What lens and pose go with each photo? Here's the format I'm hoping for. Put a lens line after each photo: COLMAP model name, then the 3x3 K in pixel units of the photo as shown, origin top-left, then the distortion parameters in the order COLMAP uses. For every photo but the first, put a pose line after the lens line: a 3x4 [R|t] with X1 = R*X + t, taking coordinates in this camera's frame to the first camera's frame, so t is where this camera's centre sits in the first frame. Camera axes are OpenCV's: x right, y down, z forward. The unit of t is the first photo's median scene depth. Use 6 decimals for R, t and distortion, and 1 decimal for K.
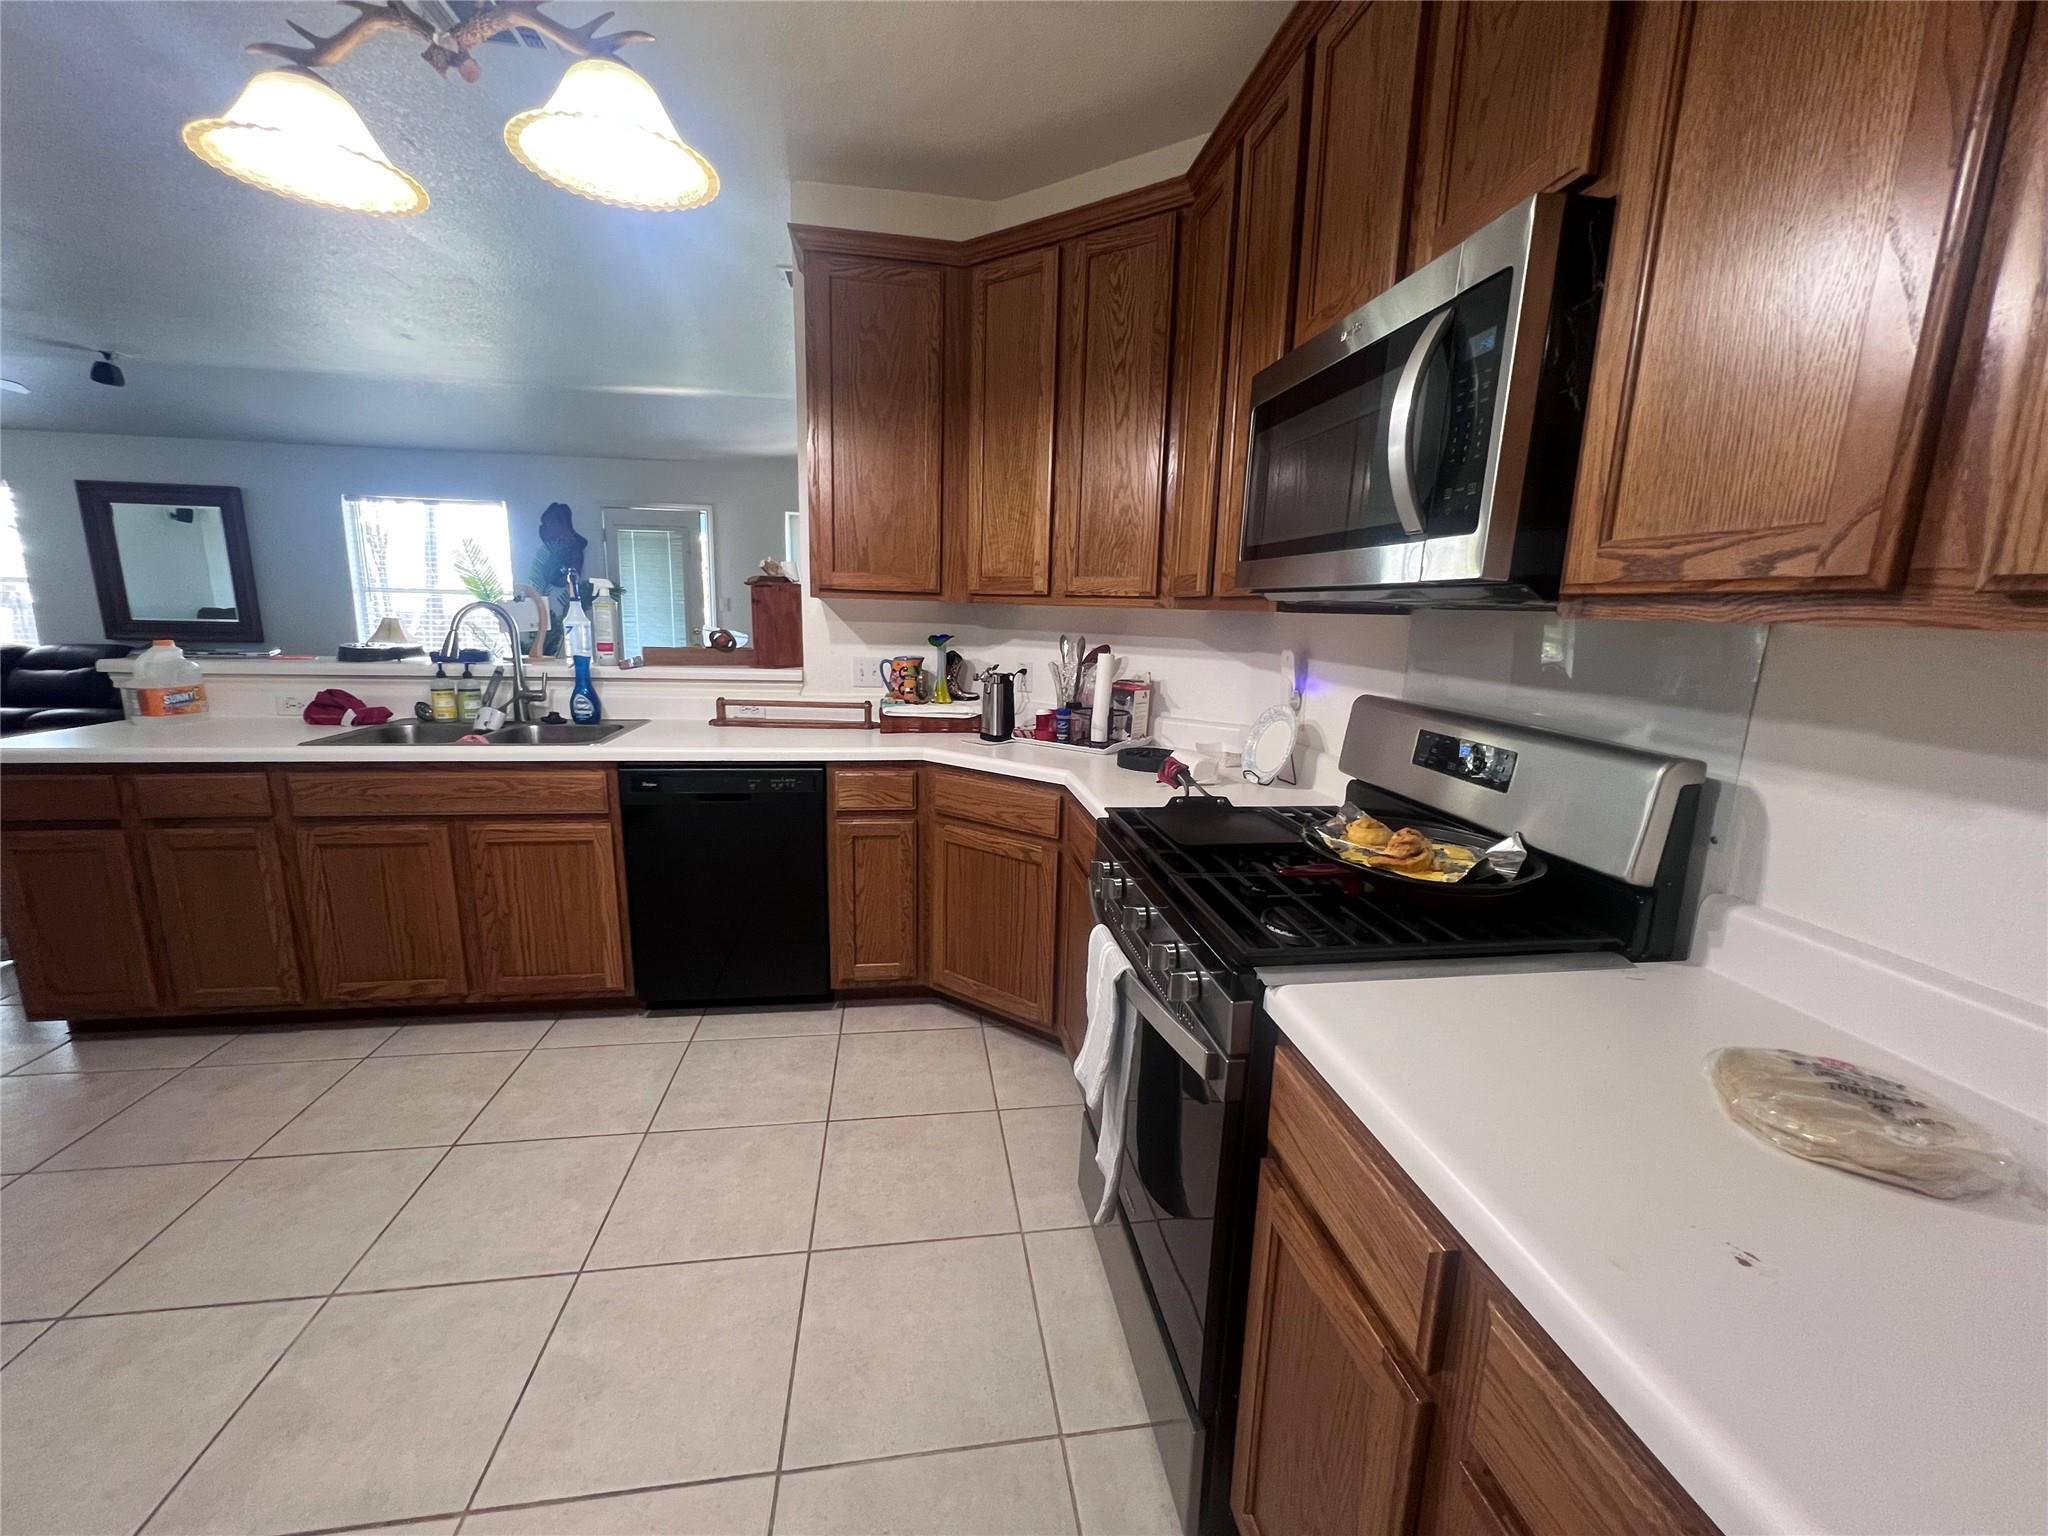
lens RADIAL K [[820.3, 0, 1024.0], [0, 820.3, 766.2], [0, 0, 1]] dist [0.000642, 0.000029]
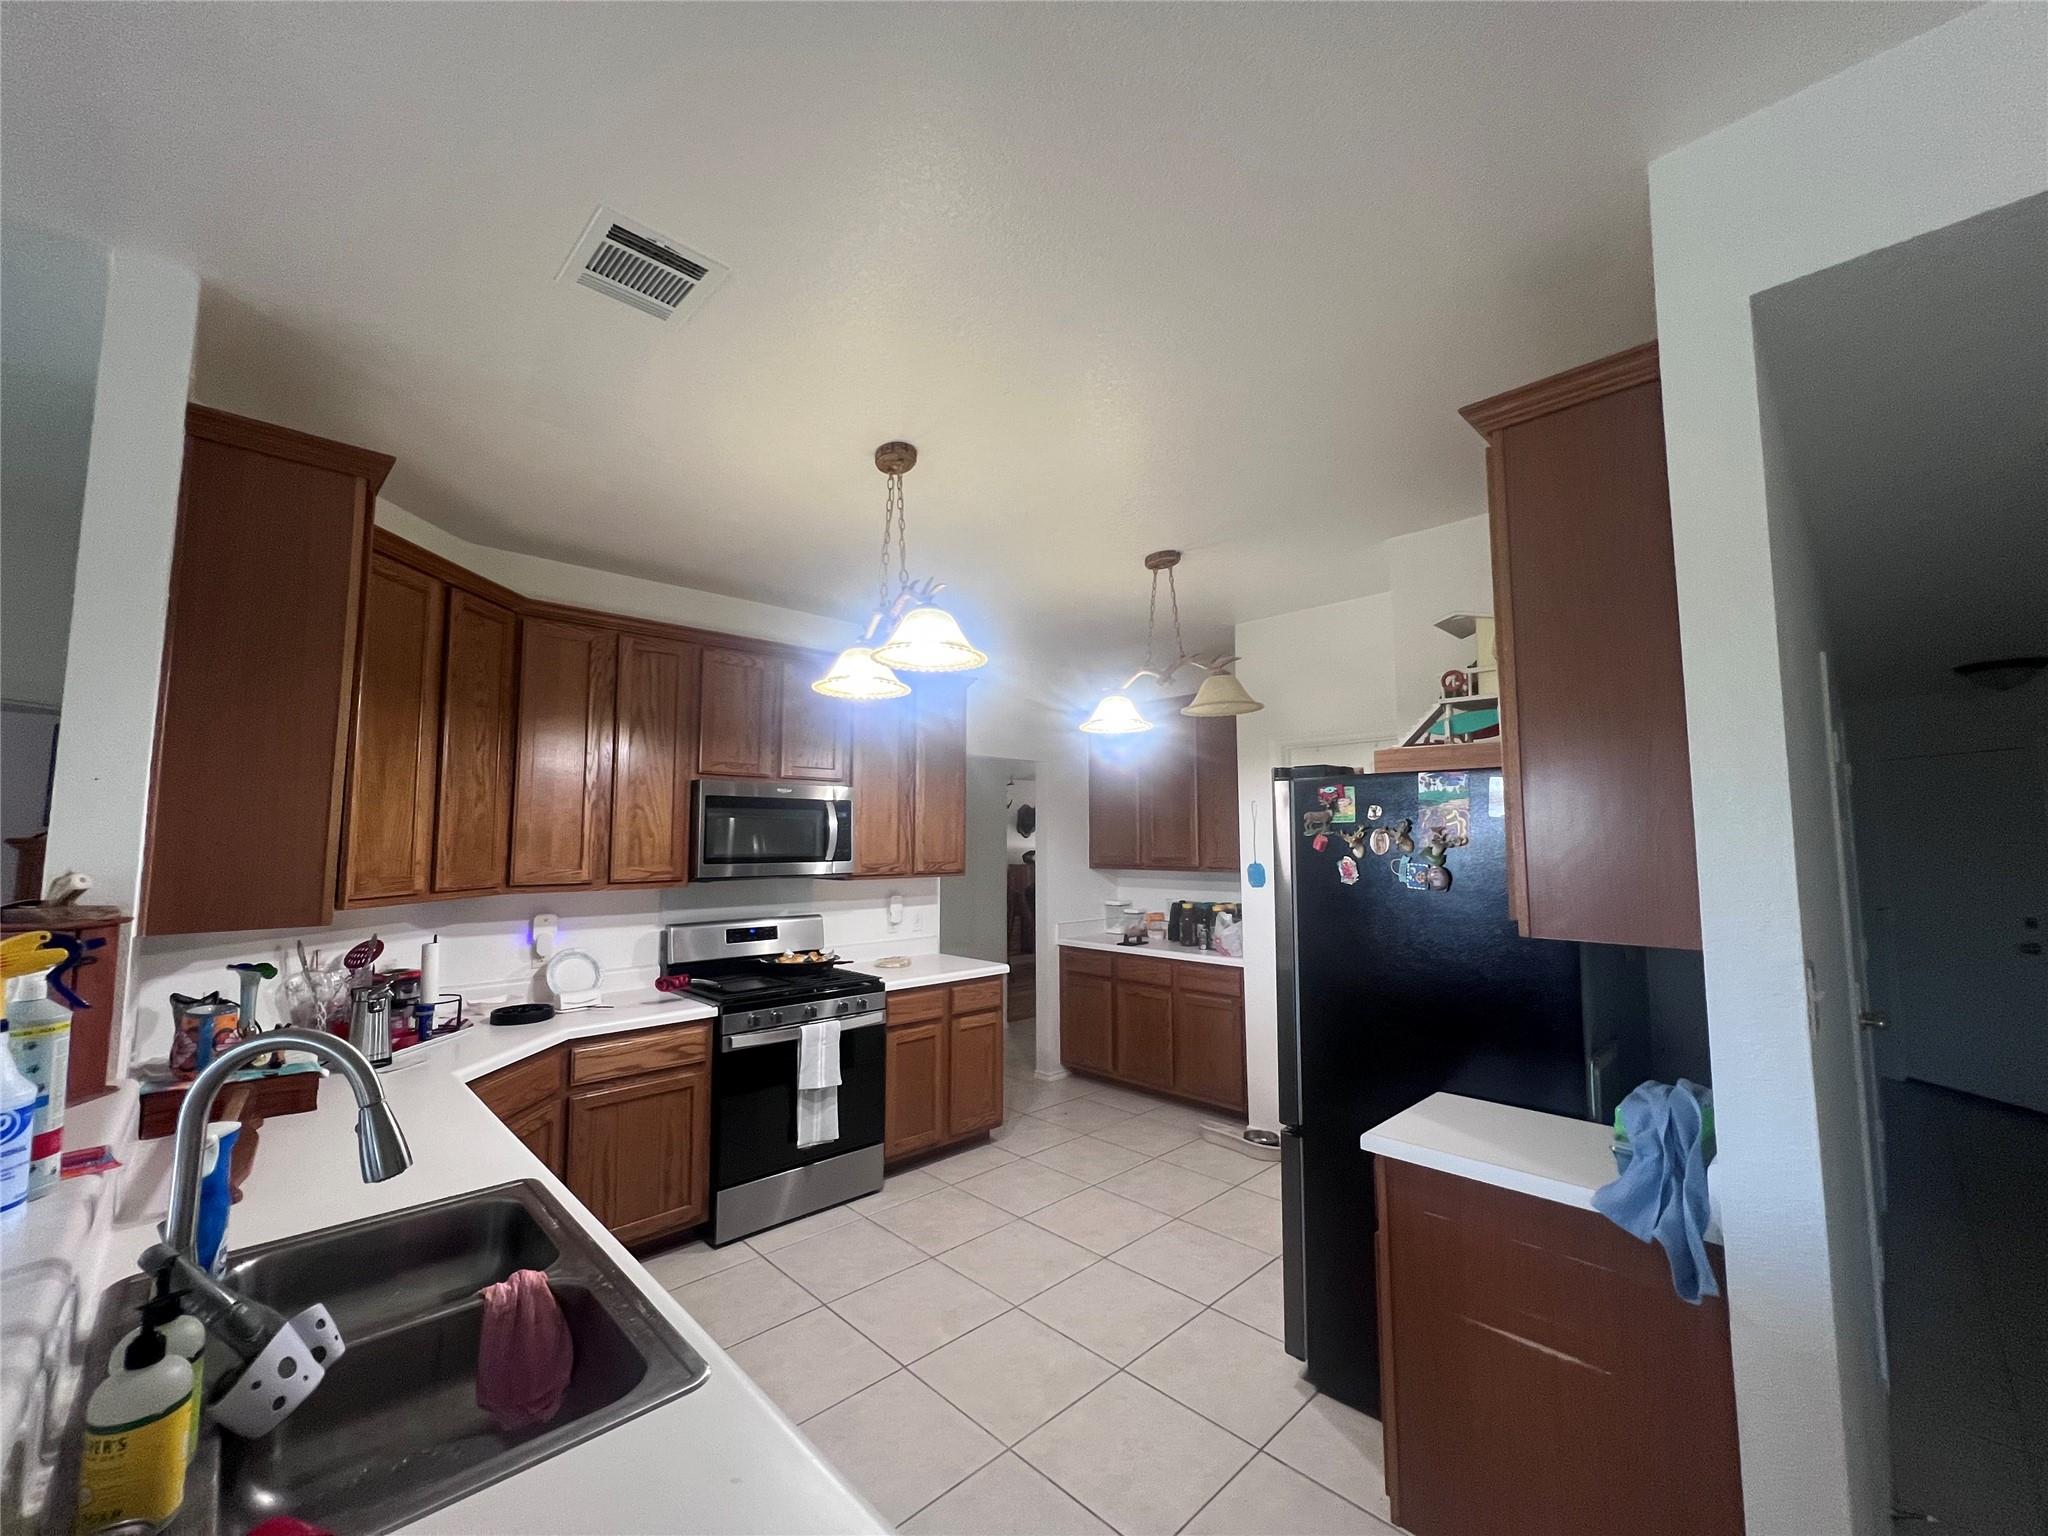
lens RADIAL K [[820.3, 0, 1024.8], [0, 820.3, 772.5], [0, 0, 1]] dist [0.000642, 0.000029]
pose [[-0.582613, 0.051354, 0.811126, -1.335706], [0.150268, 0.987602, 0.045407, -0.318260], [-0.798738, 0.148341, -0.583107, 1.075574]]
